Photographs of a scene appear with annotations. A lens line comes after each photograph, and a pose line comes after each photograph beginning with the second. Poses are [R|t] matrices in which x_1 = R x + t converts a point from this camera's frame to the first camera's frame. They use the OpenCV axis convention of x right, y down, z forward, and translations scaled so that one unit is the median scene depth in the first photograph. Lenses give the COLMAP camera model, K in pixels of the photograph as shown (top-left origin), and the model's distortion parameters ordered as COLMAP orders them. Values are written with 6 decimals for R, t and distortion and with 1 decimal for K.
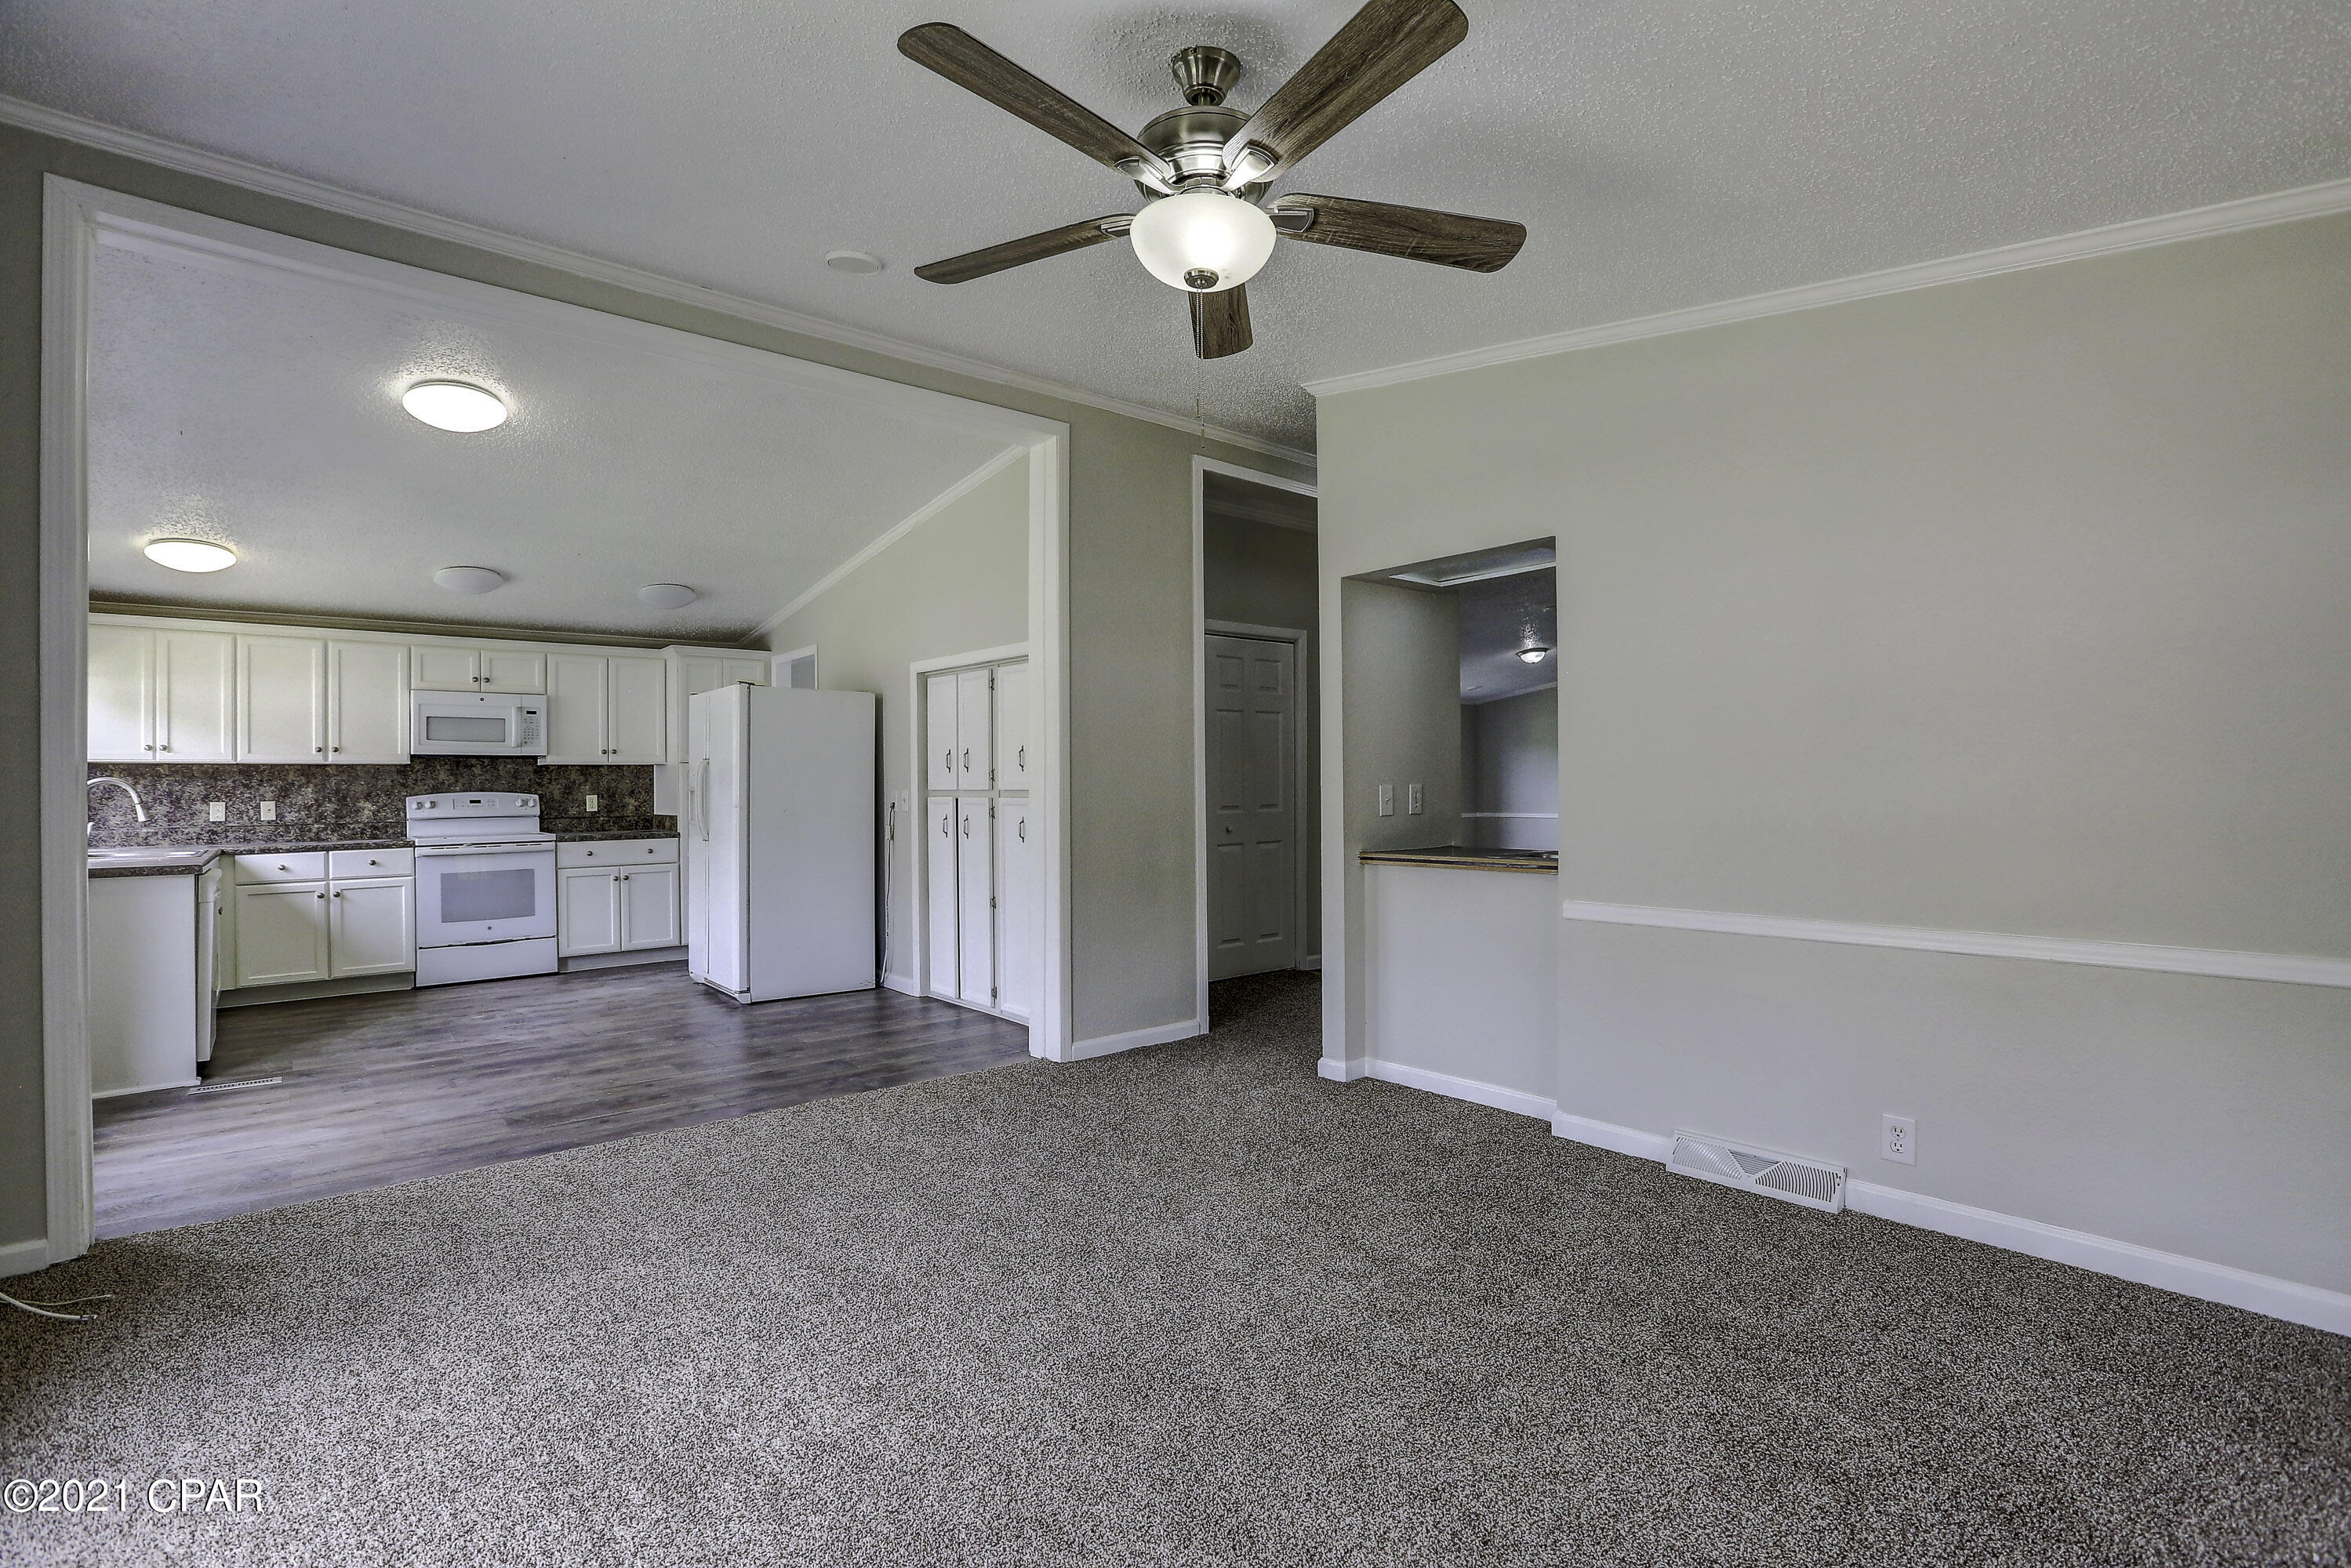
lens RADIAL K [[1089.1, 0, 1161.2], [0, 1089.1, 787.7], [0, 0, 1]] dist [-0.020926, 0.003054]
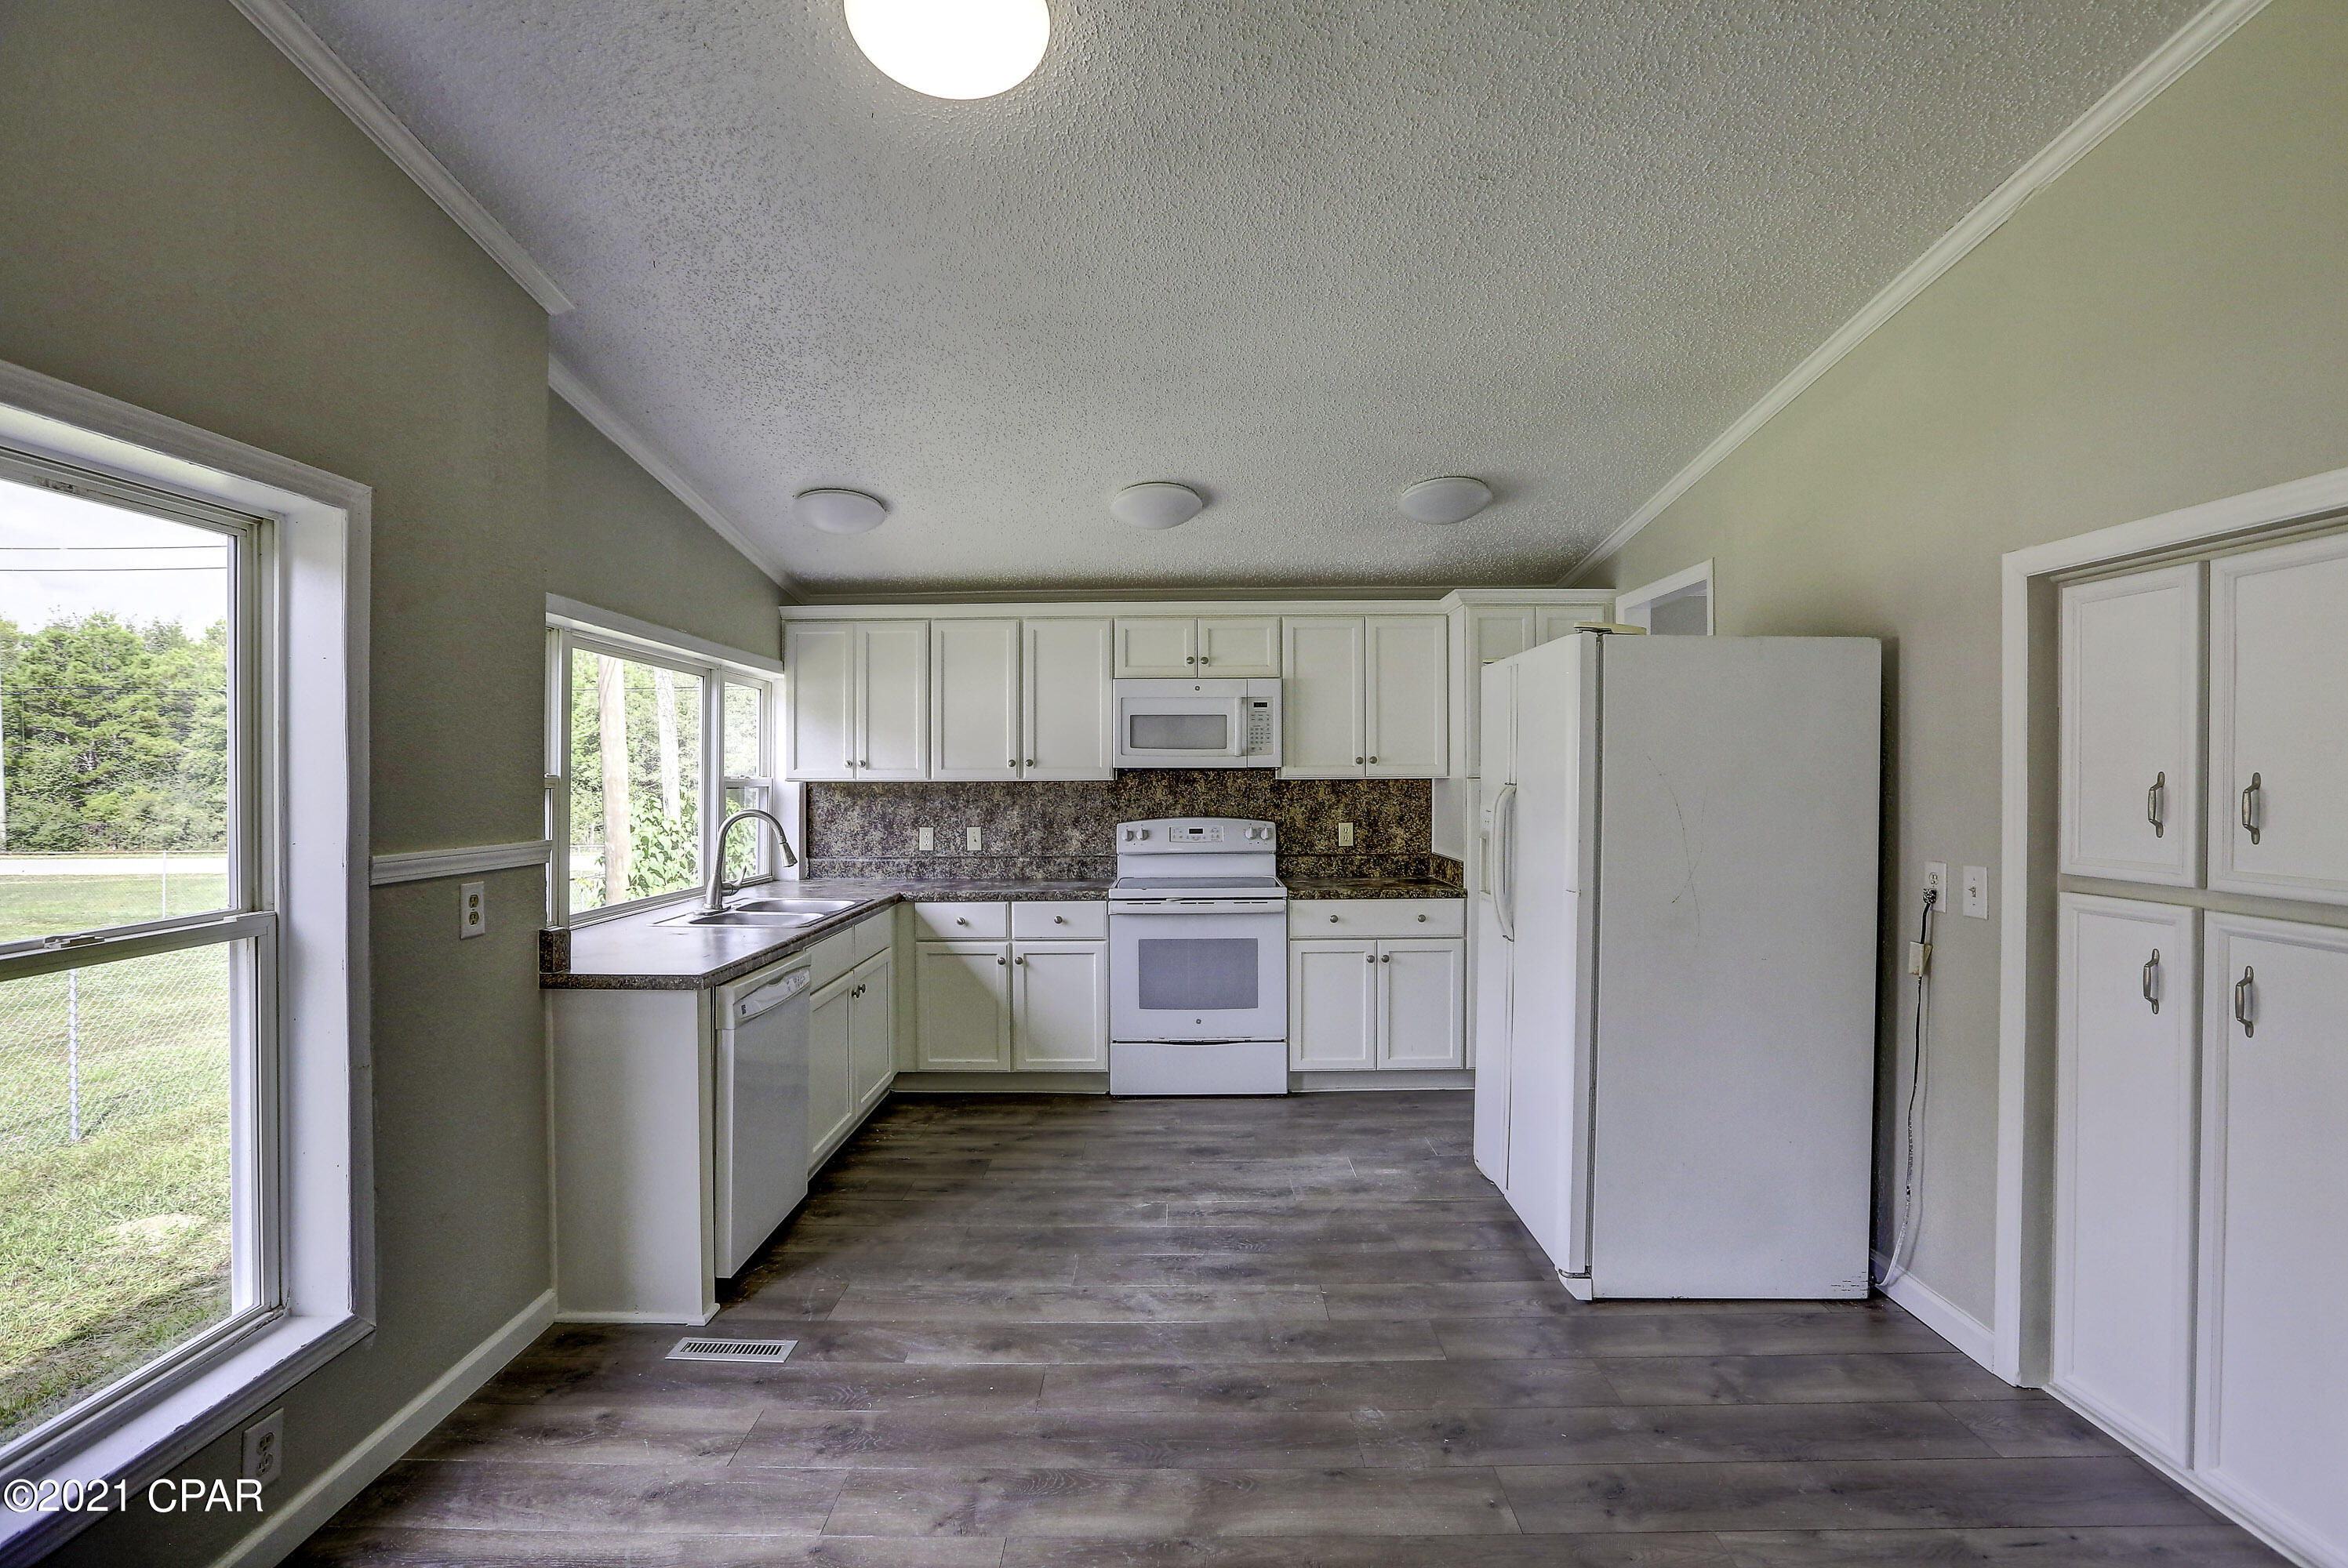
lens RADIAL K [[1087.6, 0, 1157.0], [0, 1087.6, 783.7], [0, 0, 1]] dist [-0.020926, 0.003054]
pose [[0.758875, 0.014204, -0.651081, -0.192827], [-0.004987, 0.999860, 0.016000, -0.032113], [0.651217, -0.008895, 0.758840, 0.456944]]
